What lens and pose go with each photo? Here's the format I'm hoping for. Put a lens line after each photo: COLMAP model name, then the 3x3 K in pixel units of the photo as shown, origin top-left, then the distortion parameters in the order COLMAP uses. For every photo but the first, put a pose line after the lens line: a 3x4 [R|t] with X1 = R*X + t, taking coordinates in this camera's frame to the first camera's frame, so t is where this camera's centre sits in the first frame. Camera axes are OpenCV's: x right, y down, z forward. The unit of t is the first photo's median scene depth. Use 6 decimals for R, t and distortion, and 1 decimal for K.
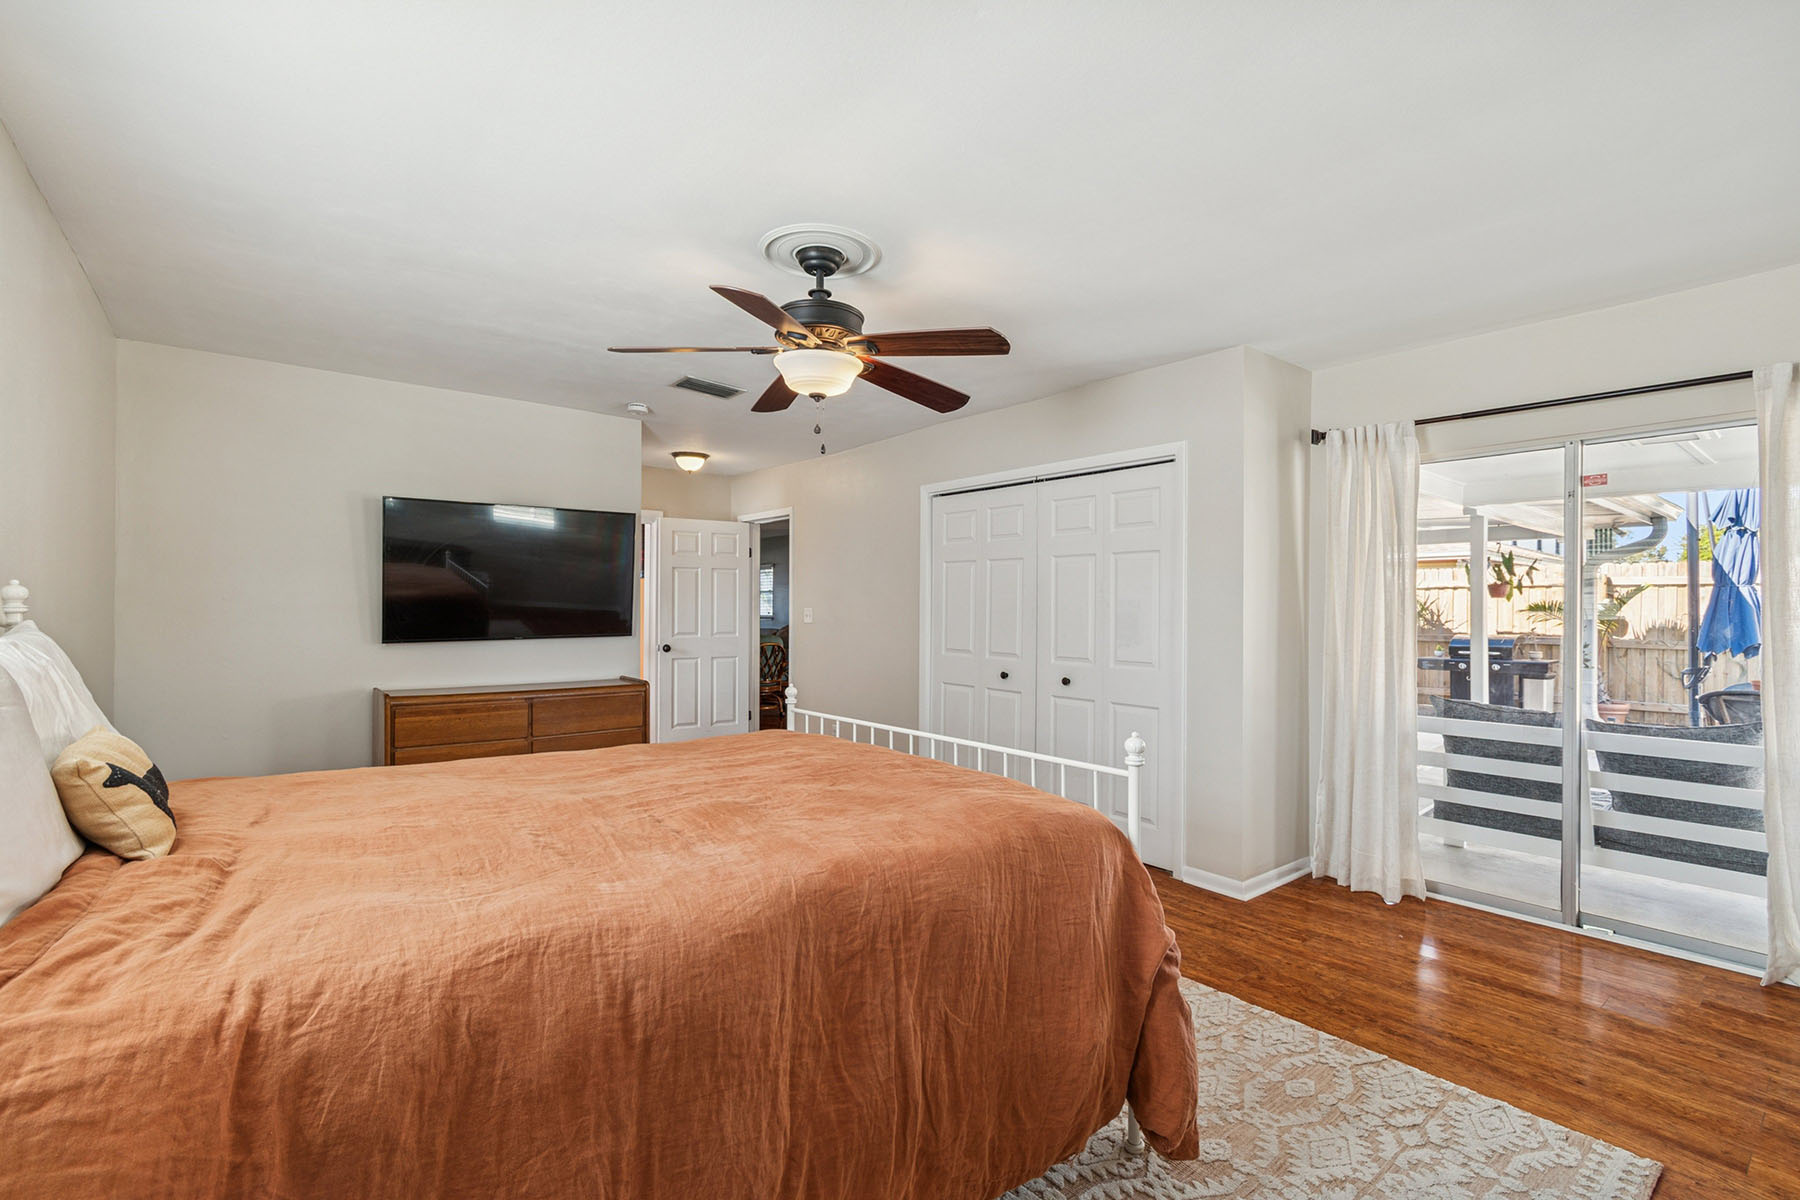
lens RADIAL K [[806.0, 0, 896.5], [0, 806.0, 609.3], [0, 0, 1]] dist [0.000230, -0.000133]
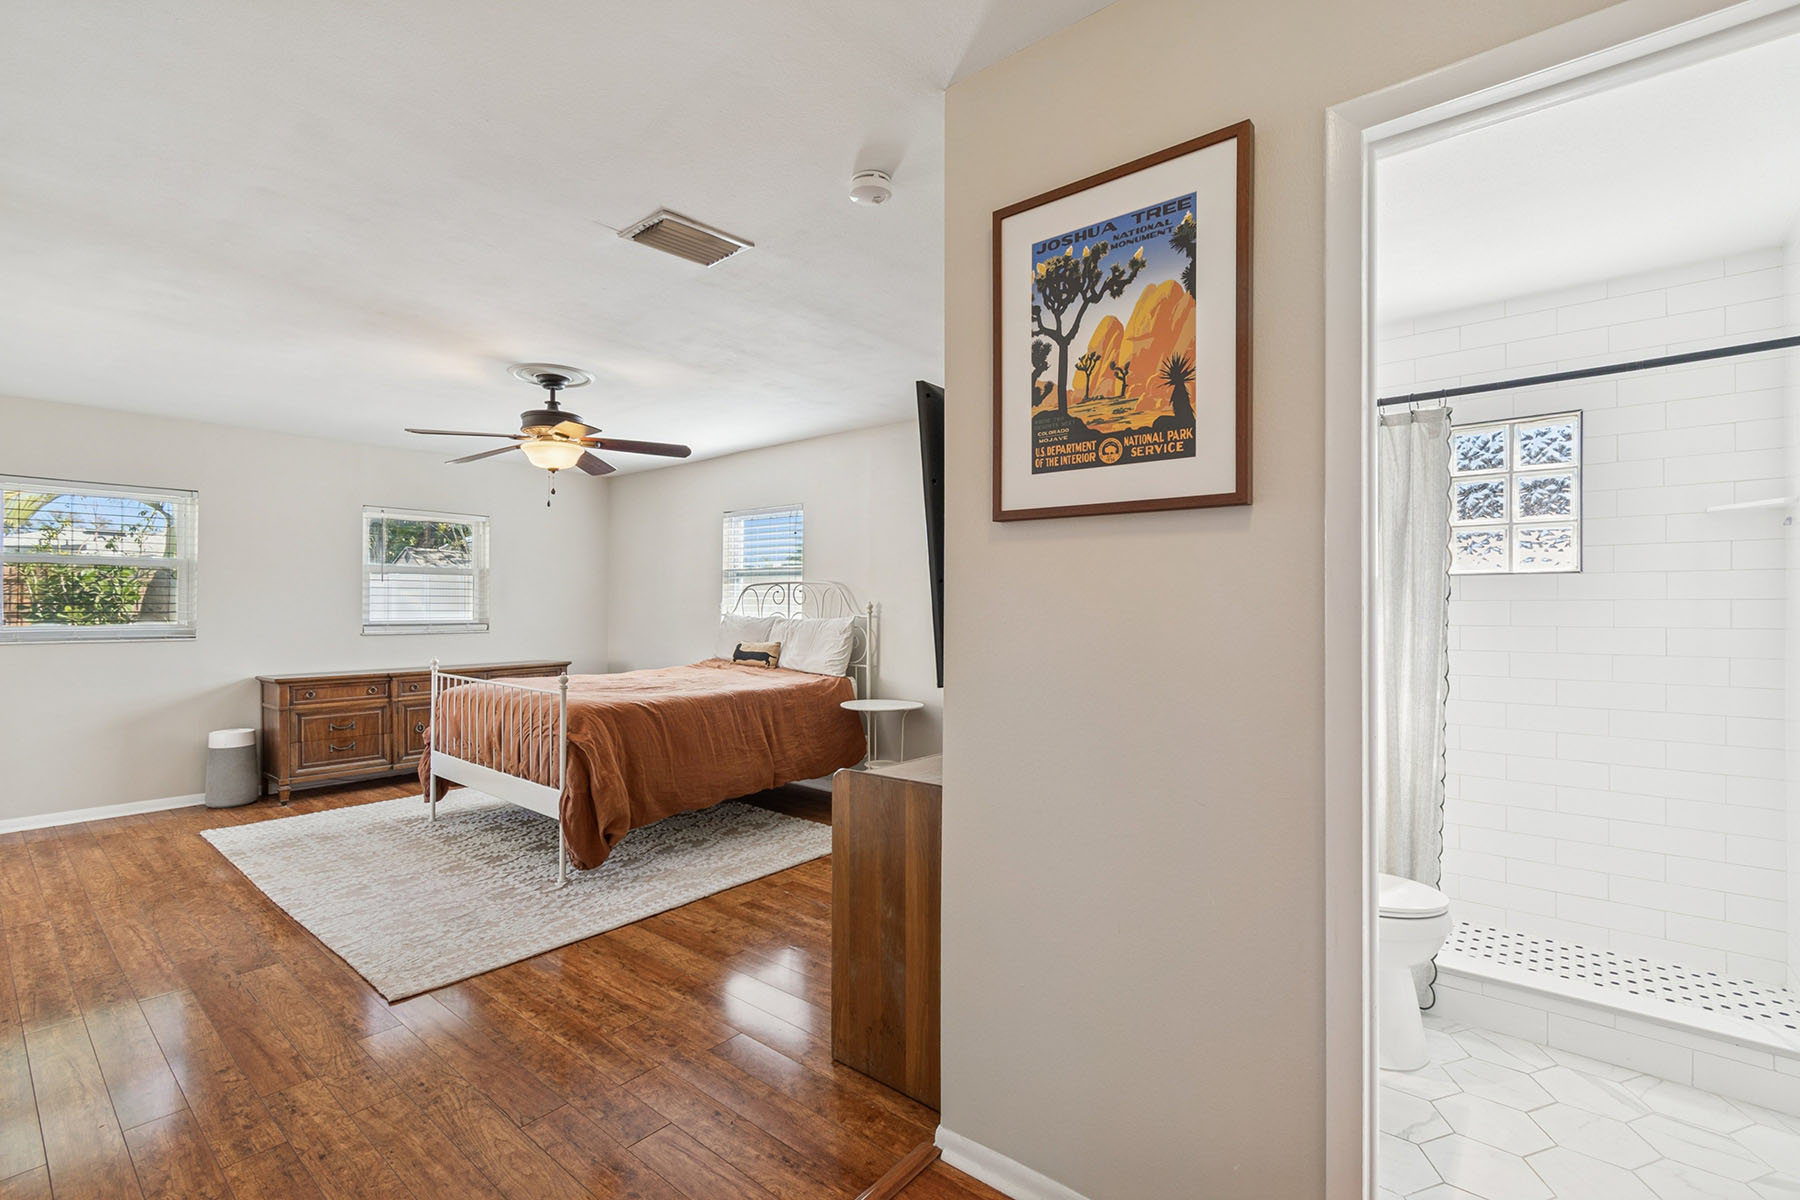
lens RADIAL K [[780.6, 0, 874.7], [0, 780.6, 601.3], [0, 0, 1]] dist [0.000554, 0.000420]
pose [[-0.985040, -0.014961, -0.171676, -0.396001], [-0.013951, 0.999878, -0.007089, -0.013241], [0.171761, -0.004587, -0.985128, 2.263754]]
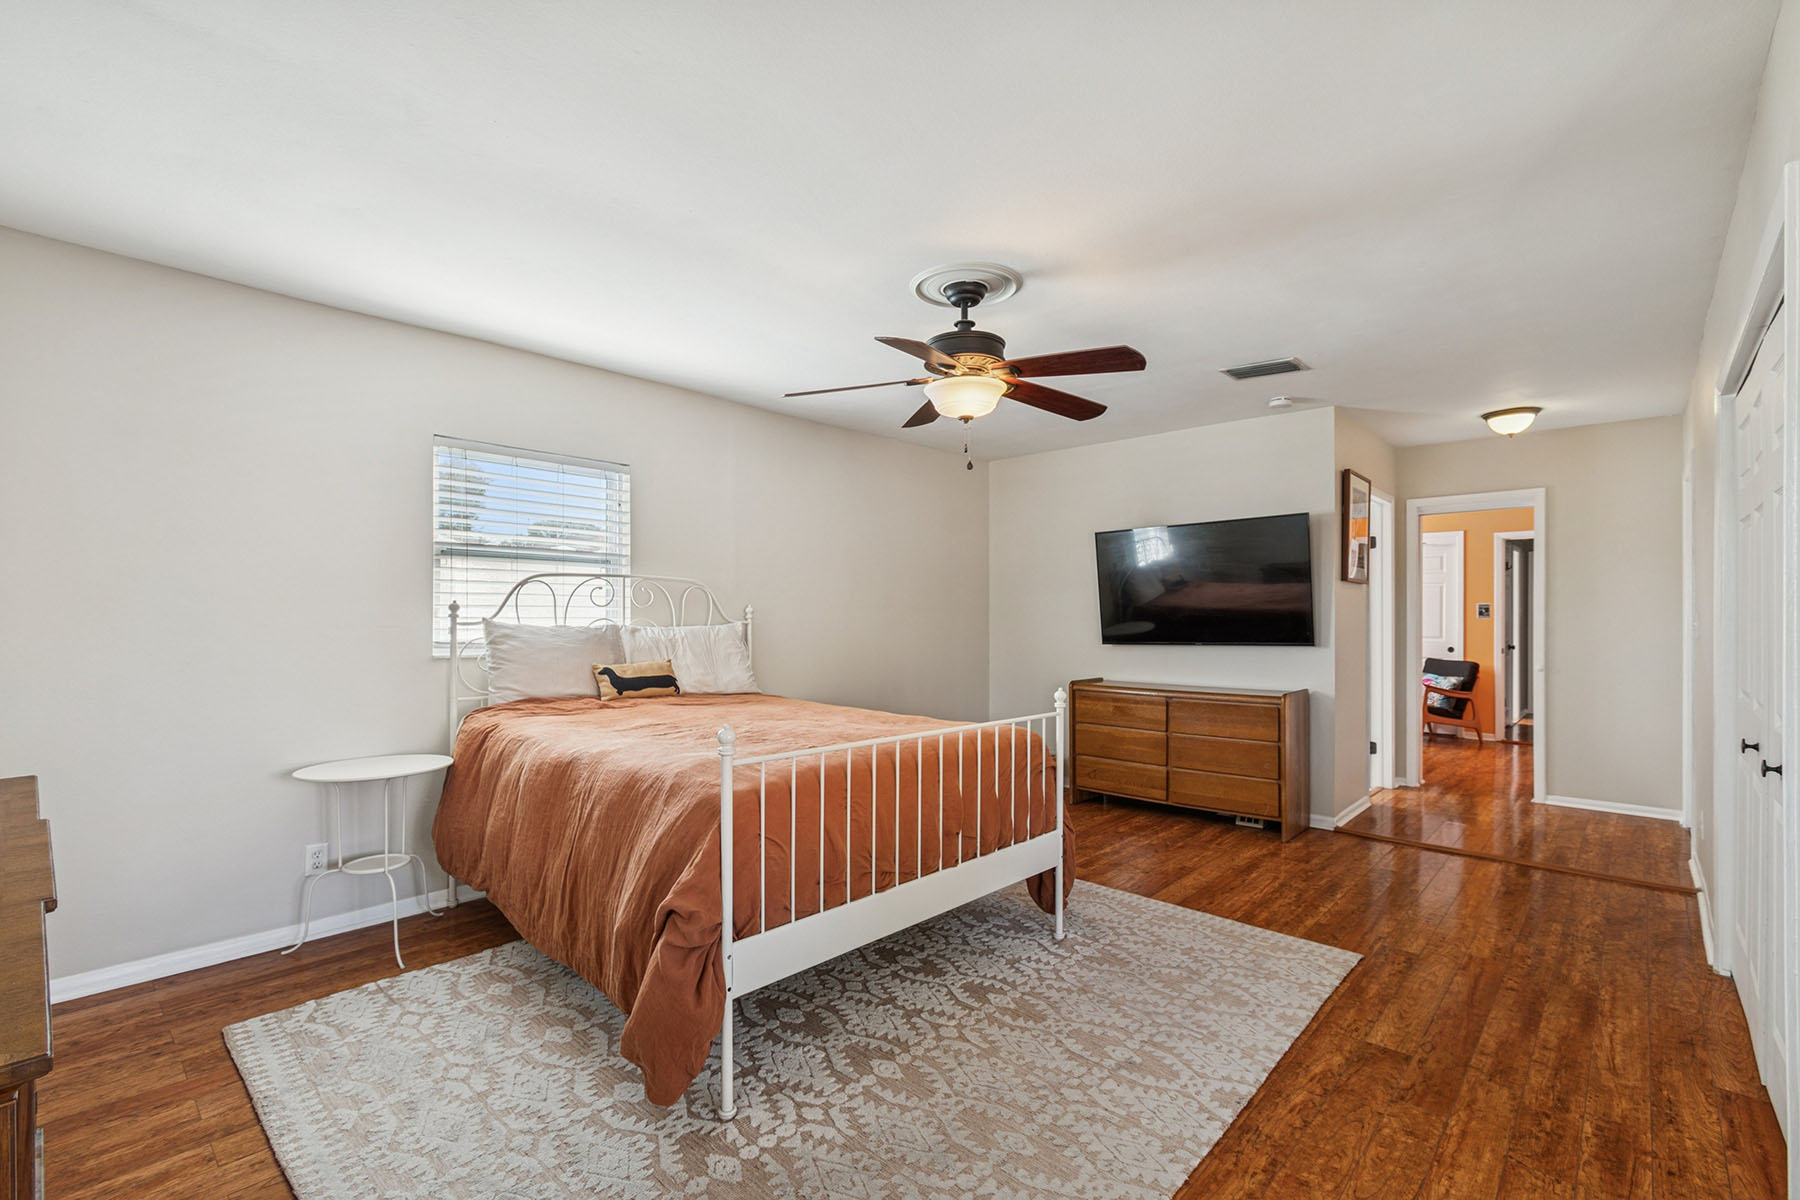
lens RADIAL K [[806.0, 0, 896.5], [0, 806.0, 609.3], [0, 0, 1]] dist [0.000230, -0.000133]
pose [[0.124636, -0.016466, -0.992066, 0.856549], [-0.000943, 0.999860, -0.016714, 0.010303], [0.992202, 0.003019, 0.124603, 0.684970]]
